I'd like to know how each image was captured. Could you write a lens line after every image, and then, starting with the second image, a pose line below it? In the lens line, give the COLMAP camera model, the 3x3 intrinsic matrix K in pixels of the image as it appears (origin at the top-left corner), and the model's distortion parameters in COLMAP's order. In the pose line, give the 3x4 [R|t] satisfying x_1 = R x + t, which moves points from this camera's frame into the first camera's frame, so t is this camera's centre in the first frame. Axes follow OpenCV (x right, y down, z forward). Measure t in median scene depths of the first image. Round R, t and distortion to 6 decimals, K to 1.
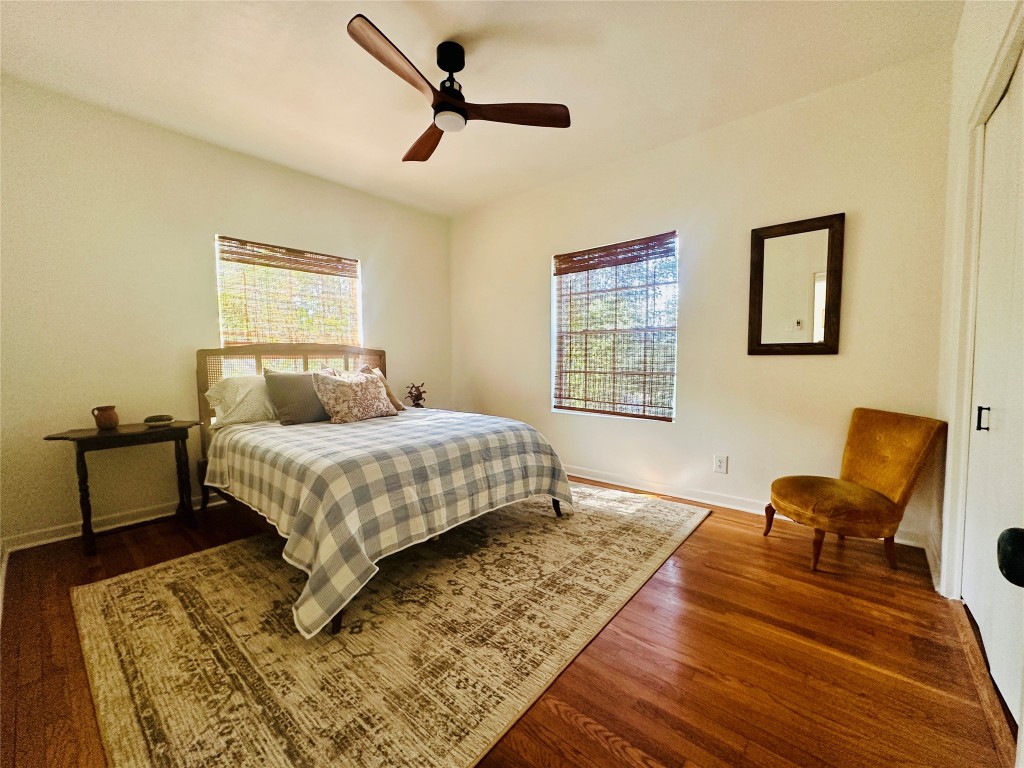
lens RADIAL K [[410.4, 0, 512.0], [0, 410.4, 384.0], [0, 0, 1]] dist [-0.002421, 0.000358]
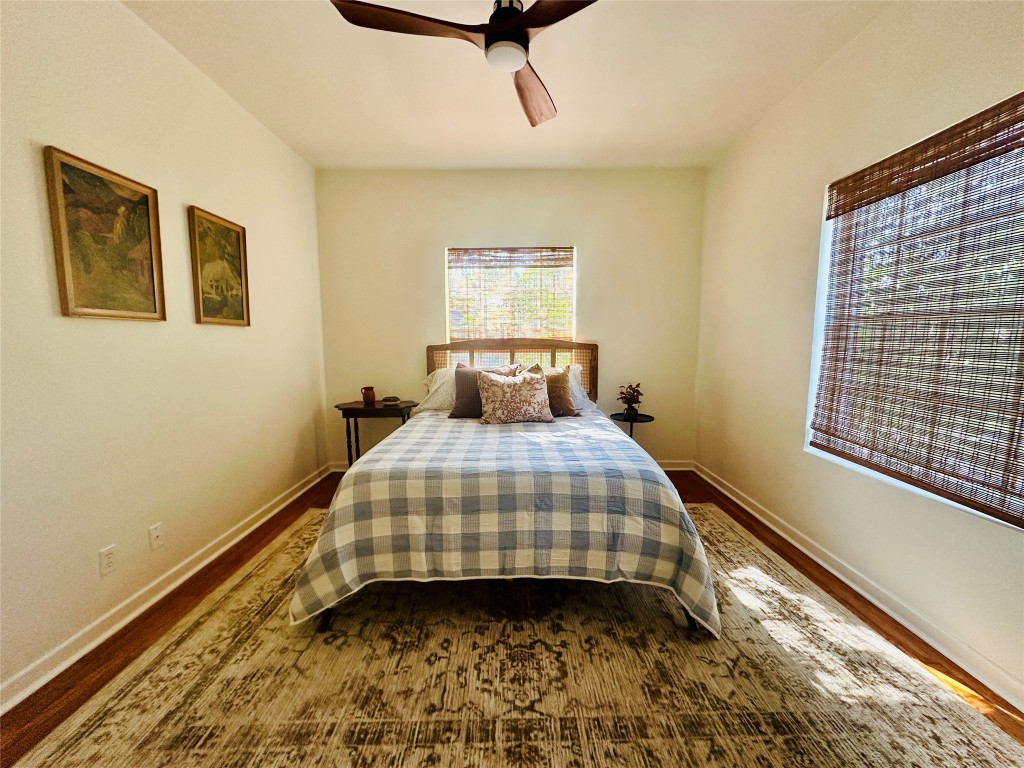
lens RADIAL K [[410.4, 0, 512.0], [0, 410.4, 384.0], [0, 0, 1]] dist [-0.002421, 0.000358]
pose [[0.656922, 0.087664, -0.748845, 0.432480], [-0.047070, 0.996049, 0.075311, -0.092845], [0.752488, -0.014225, 0.658453, 0.463721]]
